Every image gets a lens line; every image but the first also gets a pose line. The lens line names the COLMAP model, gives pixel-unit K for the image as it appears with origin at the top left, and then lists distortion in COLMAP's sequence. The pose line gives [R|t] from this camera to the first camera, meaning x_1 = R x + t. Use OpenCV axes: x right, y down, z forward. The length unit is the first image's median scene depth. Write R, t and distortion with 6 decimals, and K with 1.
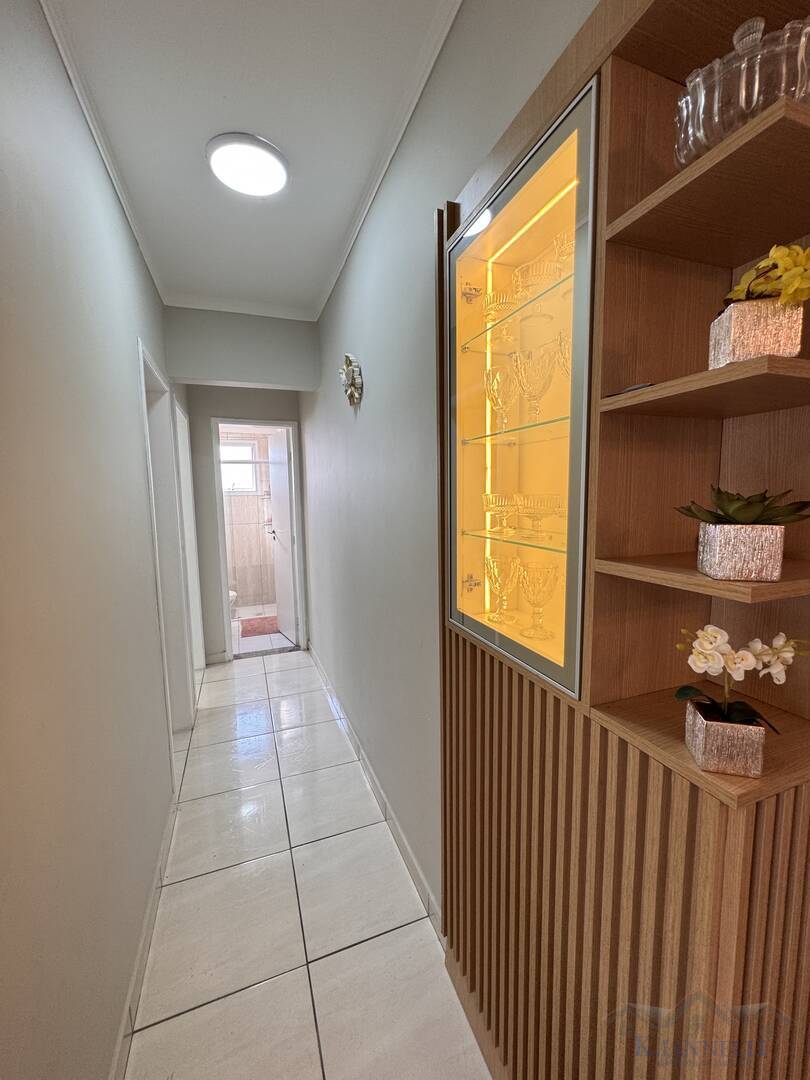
lens RADIAL K [[432.1, 0, 405.6], [0, 432.1, 538.3], [0, 0, 1]] dist [-0.001704, -0.000402]
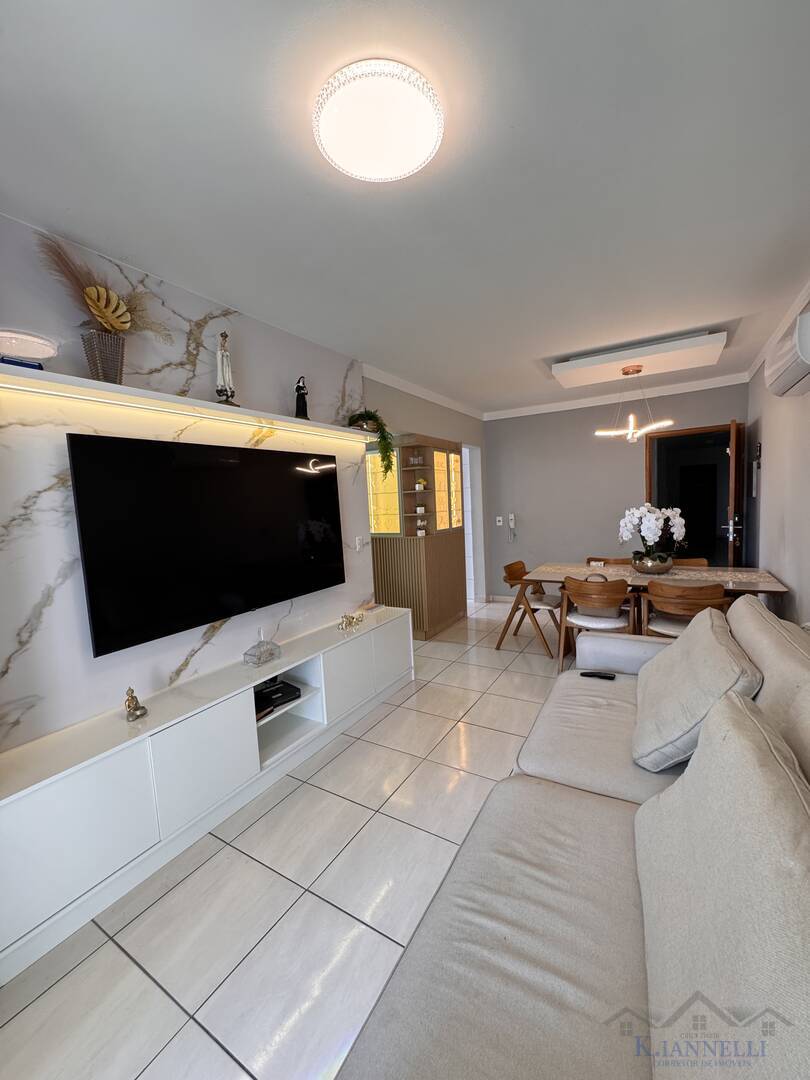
lens RADIAL K [[432.1, 0, 405.6], [0, 432.1, 538.3], [0, 0, 1]] dist [-0.001704, -0.000402]
pose [[0.788514, -0.077821, 0.610074, -4.697728], [0.102305, 0.994739, -0.005339, 0.584475], [-0.606448, 0.066623, 0.792327, -5.535760]]
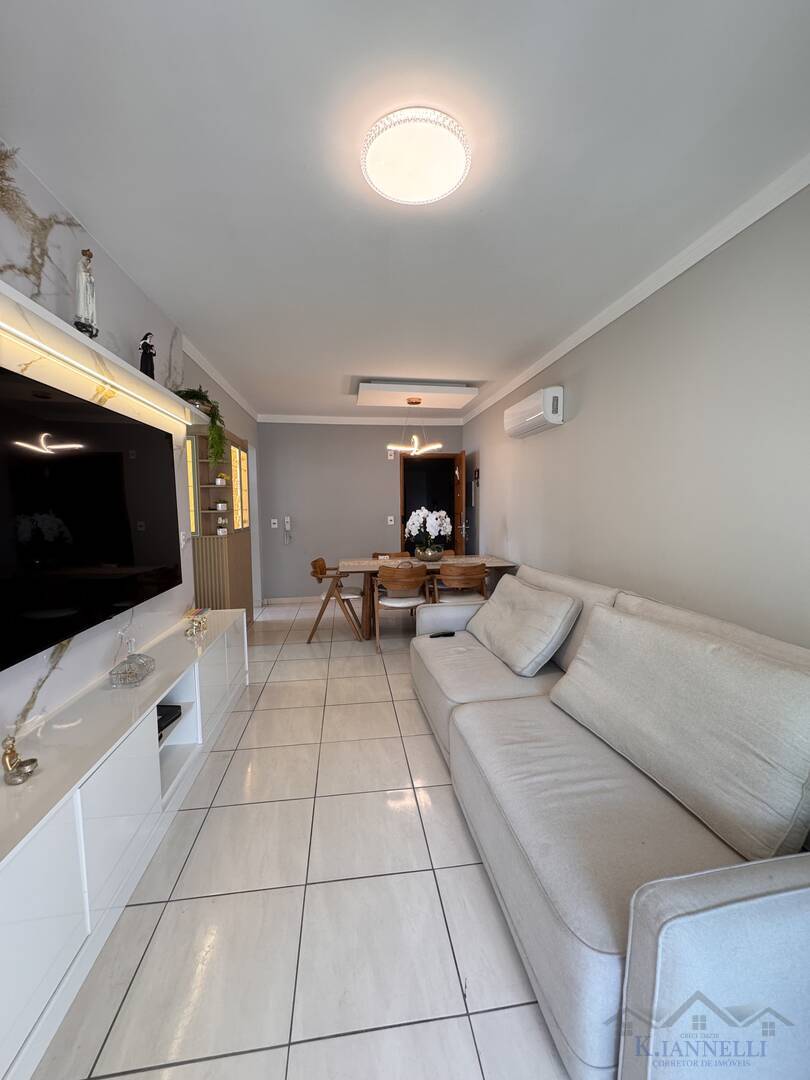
lens RADIAL K [[432.1, 0, 405.6], [0, 432.1, 538.3], [0, 0, 1]] dist [-0.001704, -0.000402]
pose [[0.222255, -0.063445, 0.972922, -6.153647], [0.108095, 0.993332, 0.040082, 0.630574], [-0.968978, 0.096259, 0.227631, -3.987168]]
